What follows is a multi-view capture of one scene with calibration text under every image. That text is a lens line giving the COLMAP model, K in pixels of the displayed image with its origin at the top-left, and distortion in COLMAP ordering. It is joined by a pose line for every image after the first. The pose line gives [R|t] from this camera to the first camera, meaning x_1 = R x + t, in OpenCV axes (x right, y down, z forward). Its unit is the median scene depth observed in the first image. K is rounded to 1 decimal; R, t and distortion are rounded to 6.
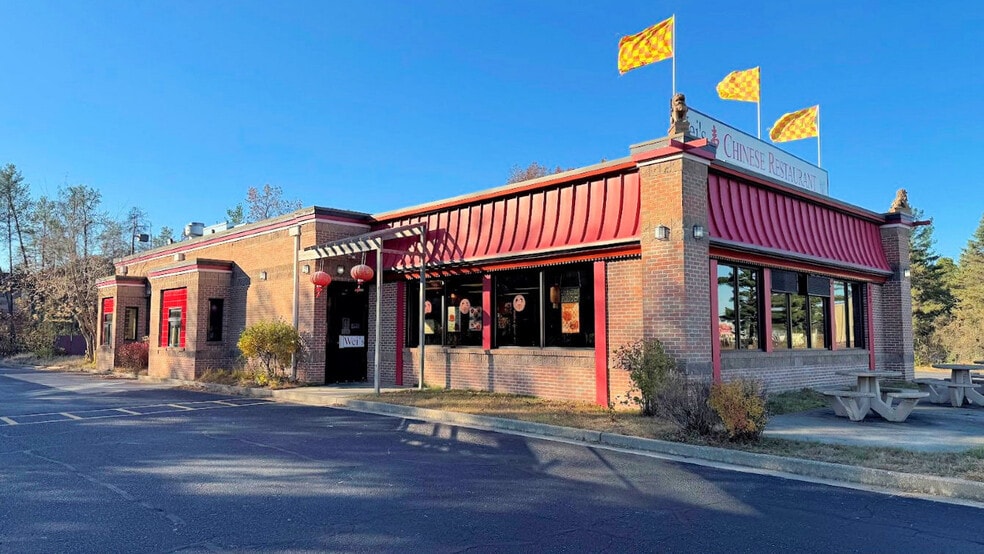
lens RADIAL K [[673.2, 0, 490.6], [0, 673.2, 292.2], [0, 0, 1]] dist [0.041039, -0.000055]
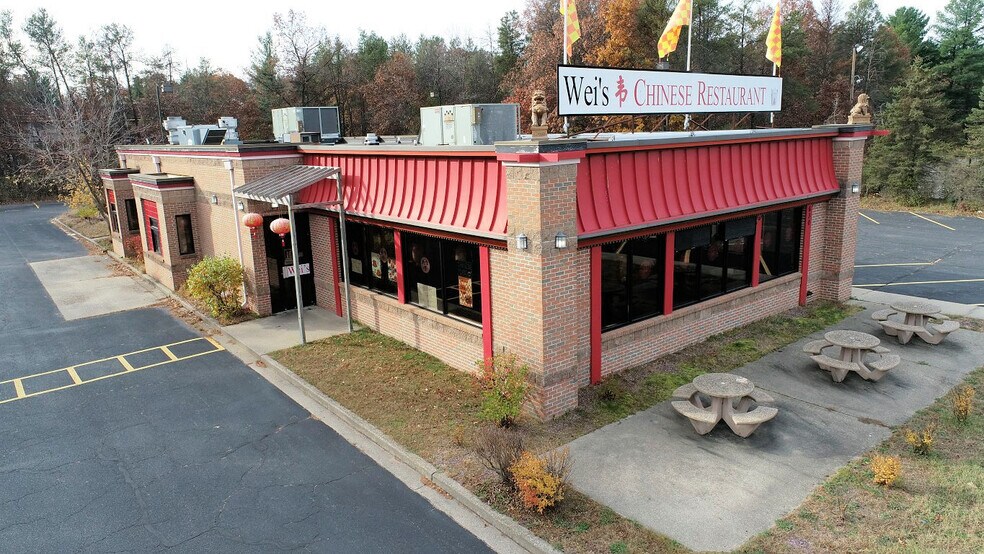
lens RADIAL K [[641.9, 0, 497.6], [0, 641.9, 276.8], [0, 0, 1]] dist [-0.004837, -0.001006]
pose [[0.996928, -0.017772, -0.076281, 0.197844], [0.038996, 0.957252, 0.286616, -0.210496], [0.067927, -0.288710, 0.955004, 0.080378]]
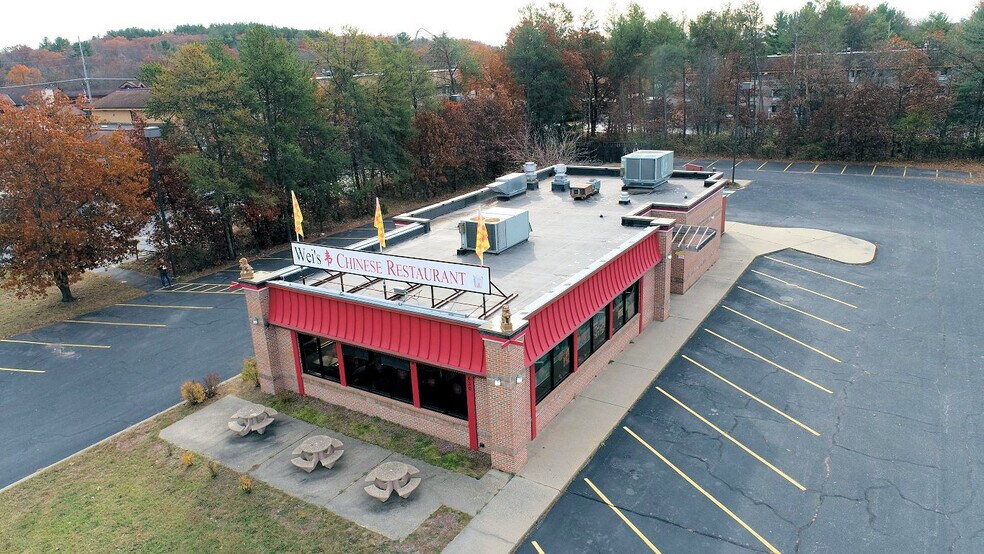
lens RADIAL K [[641.9, 0, 497.6], [0, 641.9, 276.8], [0, 0, 1]] dist [-0.004837, -0.001006]
pose [[0.281110, 0.290099, -0.914778, 1.657225], [0.102475, 0.938693, 0.329173, -0.574626], [0.954189, -0.186276, 0.234148, 0.891369]]
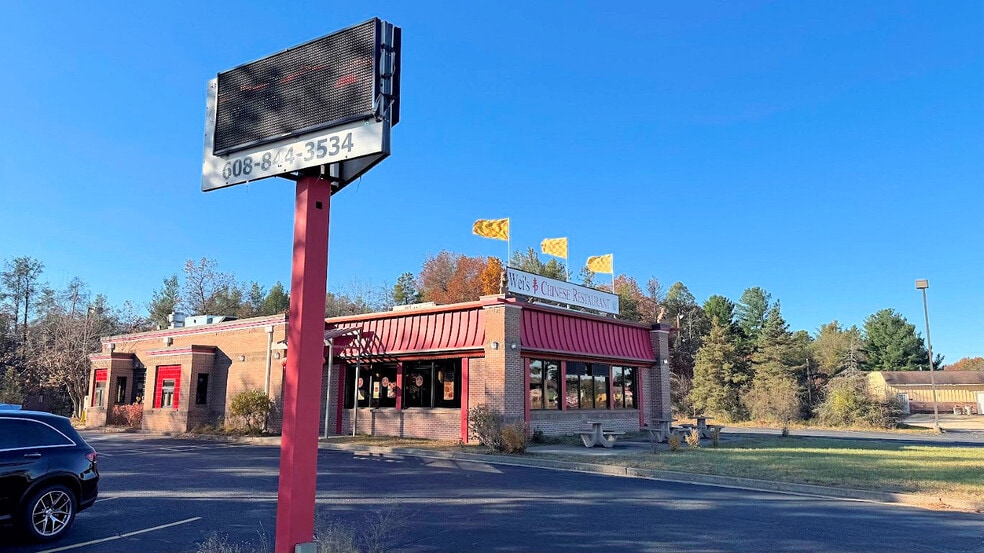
lens RADIAL K [[663.1, 0, 492.4], [0, 663.1, 275.0], [0, 0, 1]] dist [-0.003803, 0.000426]
pose [[0.991974, 0.024676, 0.124010, 0.011068], [-0.009659, 0.992694, -0.120274, -0.042302], [-0.126072, 0.118111, 0.984965, -0.567899]]
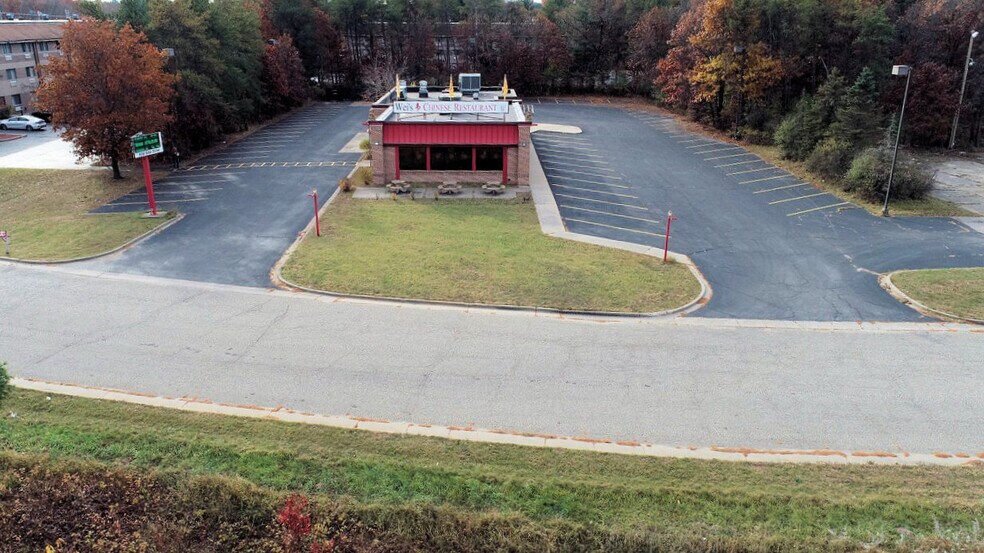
lens RADIAL K [[663.1, 0, 492.4], [0, 663.1, 275.0], [0, 0, 1]] dist [-0.003803, 0.000426]
pose [[0.754062, 0.237718, -0.612276, 2.494712], [0.032570, 0.917524, 0.396344, -0.662797], [0.655996, -0.318809, 0.684127, -1.136134]]
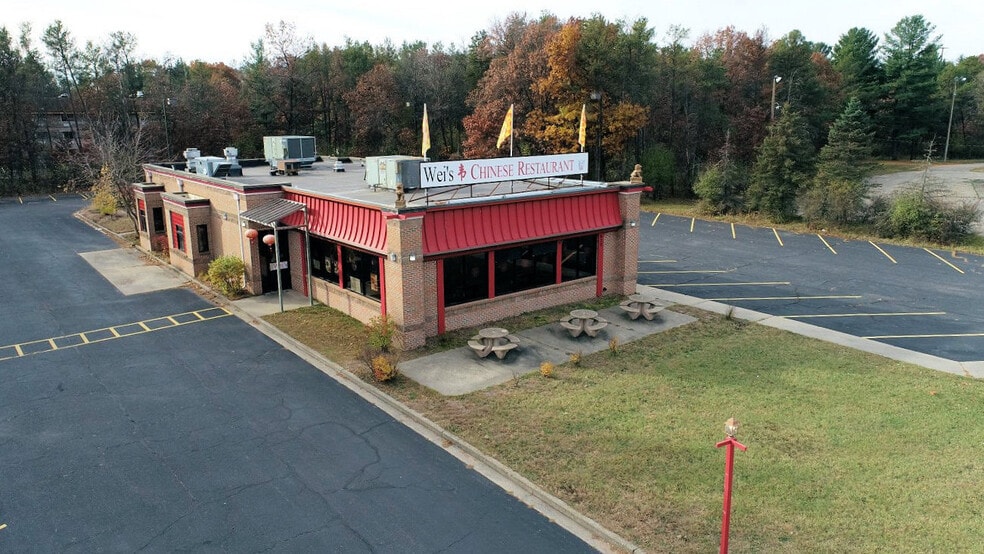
lens RADIAL K [[663.1, 0, 492.4], [0, 663.1, 275.5], [0, 0, 1]] dist [-0.003803, 0.000426]
pose [[0.997268, 0.007909, -0.073442, 0.457093], [0.014161, 0.955341, 0.295167, -0.400682], [0.072497, -0.295400, 0.952619, -0.513412]]
